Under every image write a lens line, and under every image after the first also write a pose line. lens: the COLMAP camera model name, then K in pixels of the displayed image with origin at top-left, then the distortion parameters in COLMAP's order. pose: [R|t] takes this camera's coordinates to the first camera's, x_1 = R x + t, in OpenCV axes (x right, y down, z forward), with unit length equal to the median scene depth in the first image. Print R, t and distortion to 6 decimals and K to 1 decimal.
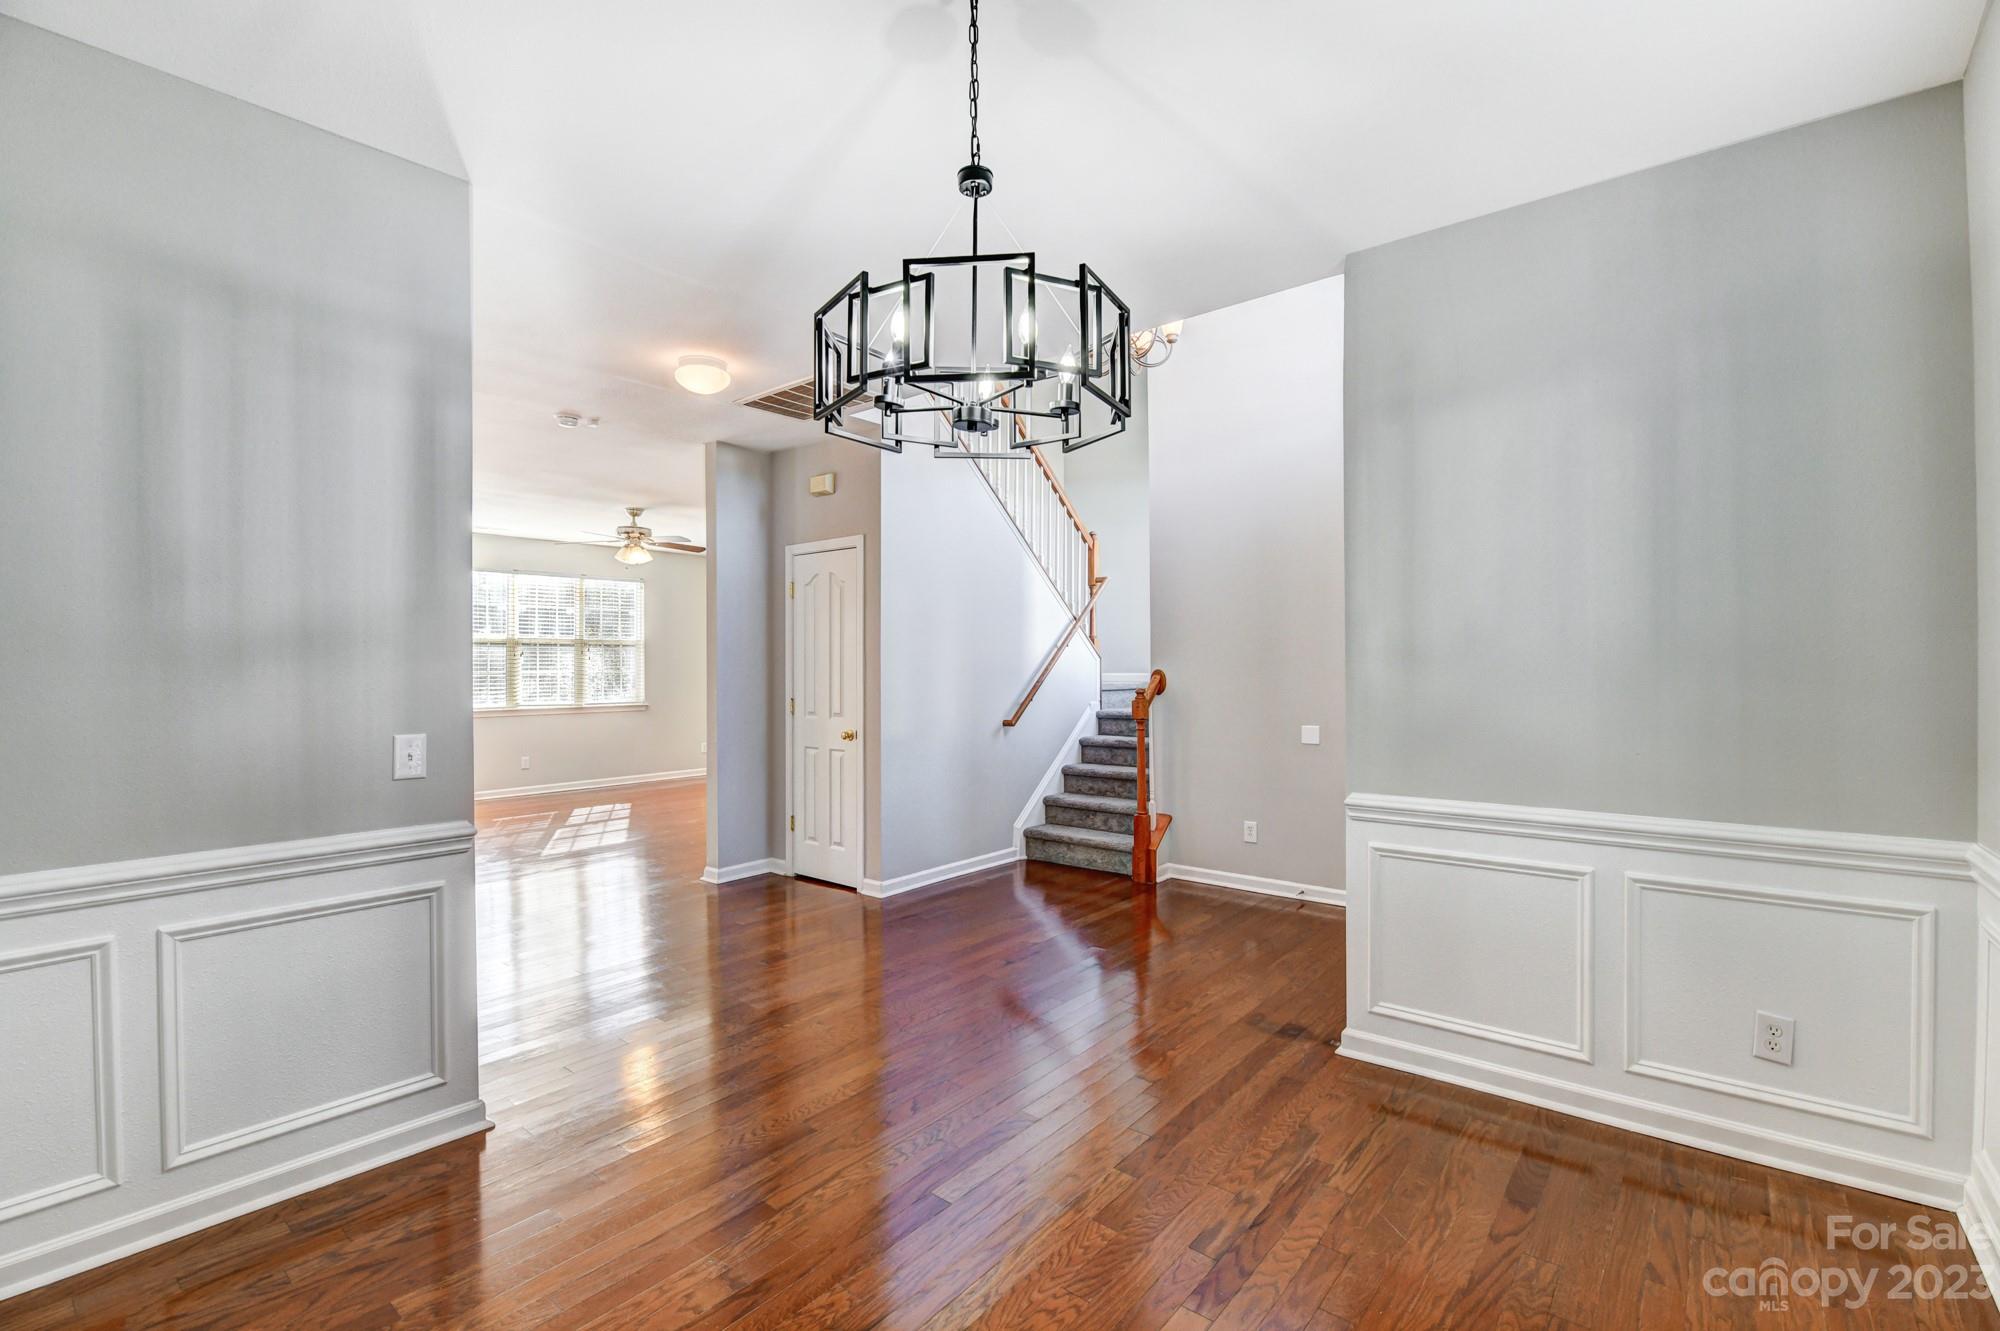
lens RADIAL K [[873.1, 0, 1000.0], [0, 873.1, 665.5], [0, 0, 1]] dist [-0.025386, -0.000184]
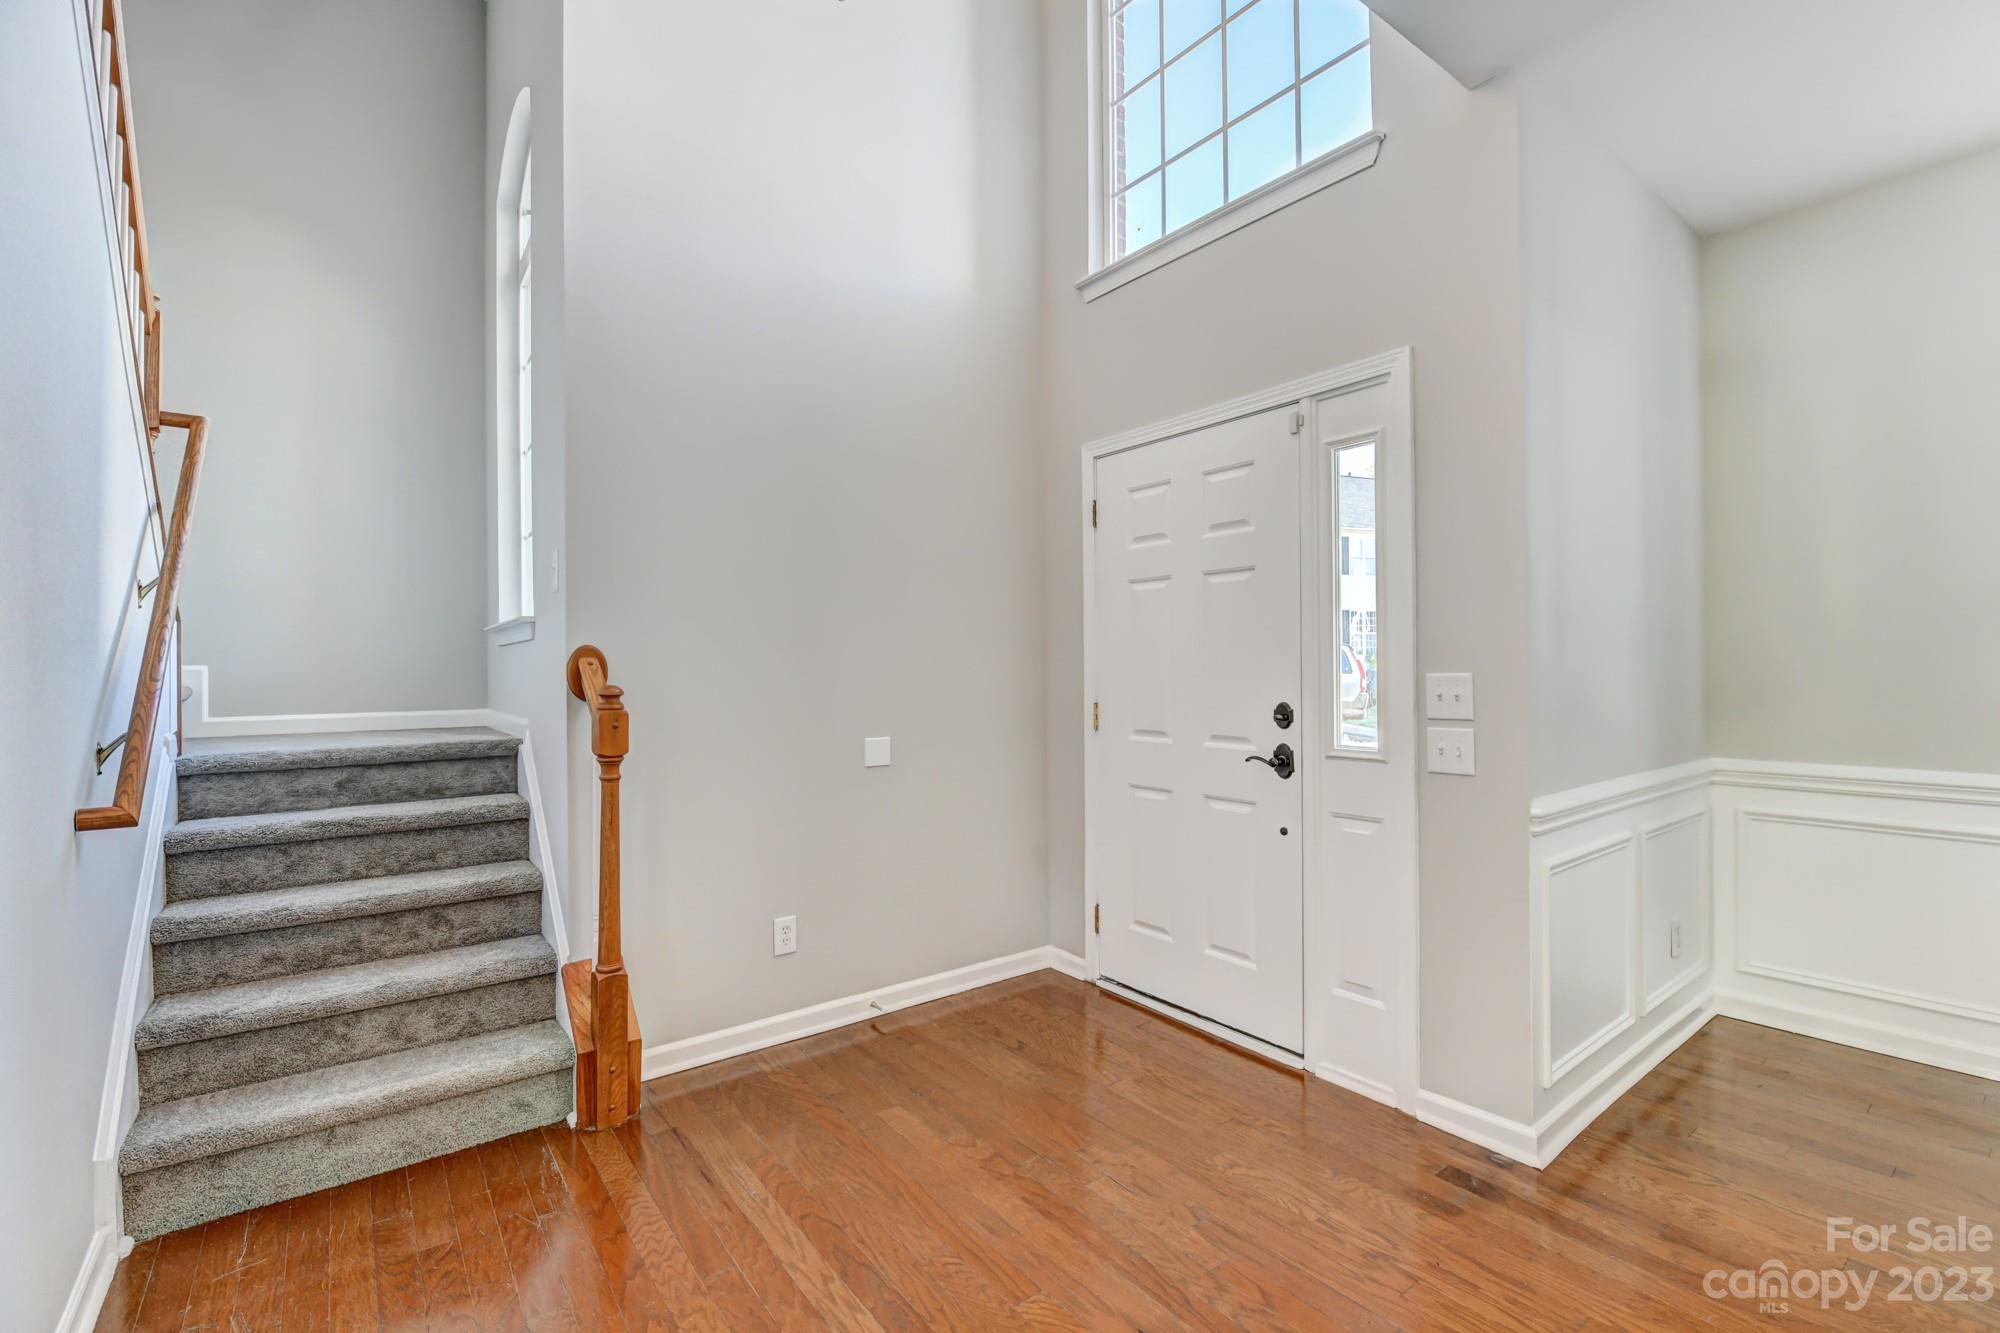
lens RADIAL K [[873.1, 0, 1000.0], [0, 873.1, 666.5], [0, 0, 1]] dist [-0.025386, -0.000184]
pose [[0.207773, -0.001342, 0.978176, -0.229363], [0.005347, 0.999986, 0.000236, 0.016774], [-0.978162, 0.005182, 0.207777, 0.725735]]
